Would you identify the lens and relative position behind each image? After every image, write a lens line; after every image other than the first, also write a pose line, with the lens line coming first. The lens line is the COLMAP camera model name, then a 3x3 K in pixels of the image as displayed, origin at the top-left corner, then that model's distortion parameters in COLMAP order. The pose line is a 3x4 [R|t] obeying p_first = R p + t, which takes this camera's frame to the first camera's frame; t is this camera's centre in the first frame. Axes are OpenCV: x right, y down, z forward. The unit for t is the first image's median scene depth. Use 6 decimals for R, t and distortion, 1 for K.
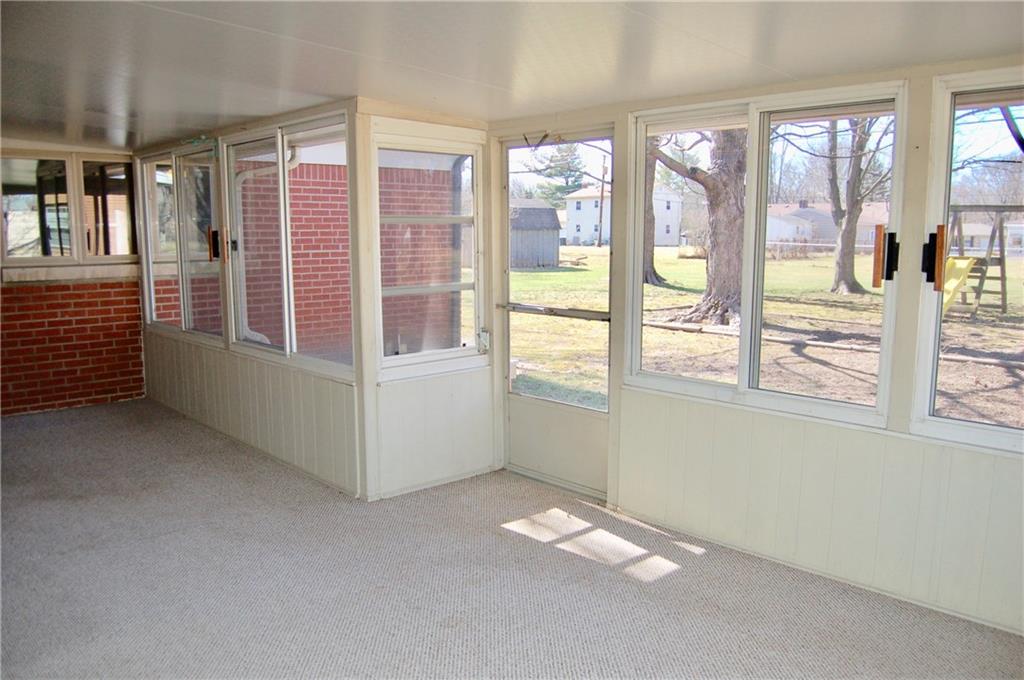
lens RADIAL K [[797.1, 0, 508.7], [0, 797.1, 350.0], [0, 0, 1]] dist [-0.091245, 0.028856]
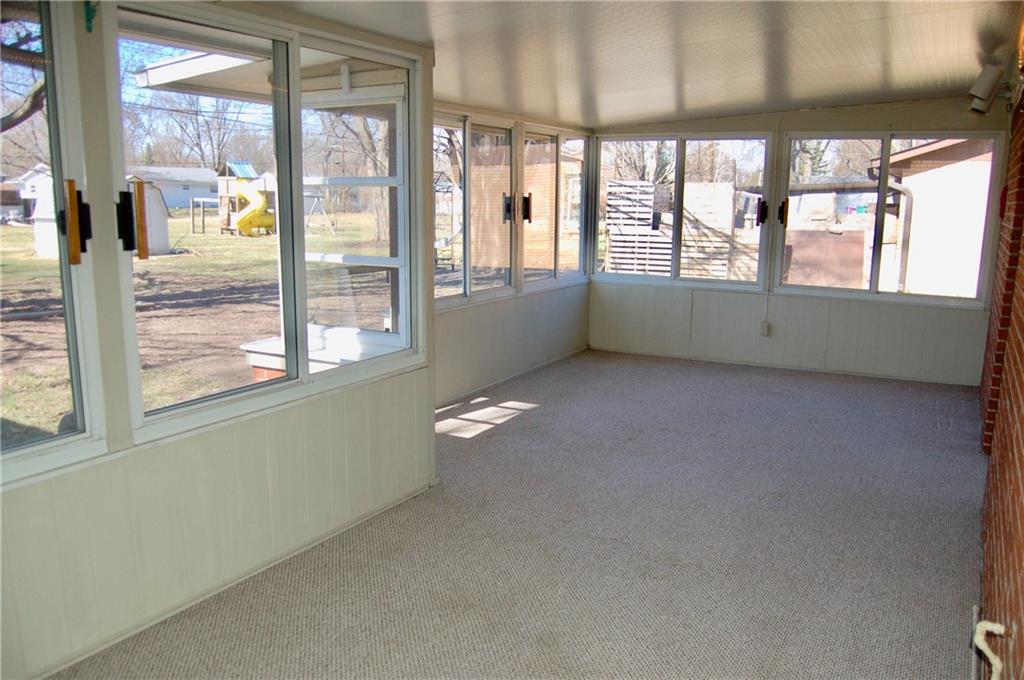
lens RADIAL K [[797.1, 0, 511.4], [0, 797.1, 342.6], [0, 0, 1]] dist [-0.091245, 0.028856]
pose [[-0.277462, -0.173329, 0.944972, -0.899575], [0.133370, 0.967119, 0.216550, -0.136174], [-0.951435, 0.186115, -0.245221, 0.942369]]
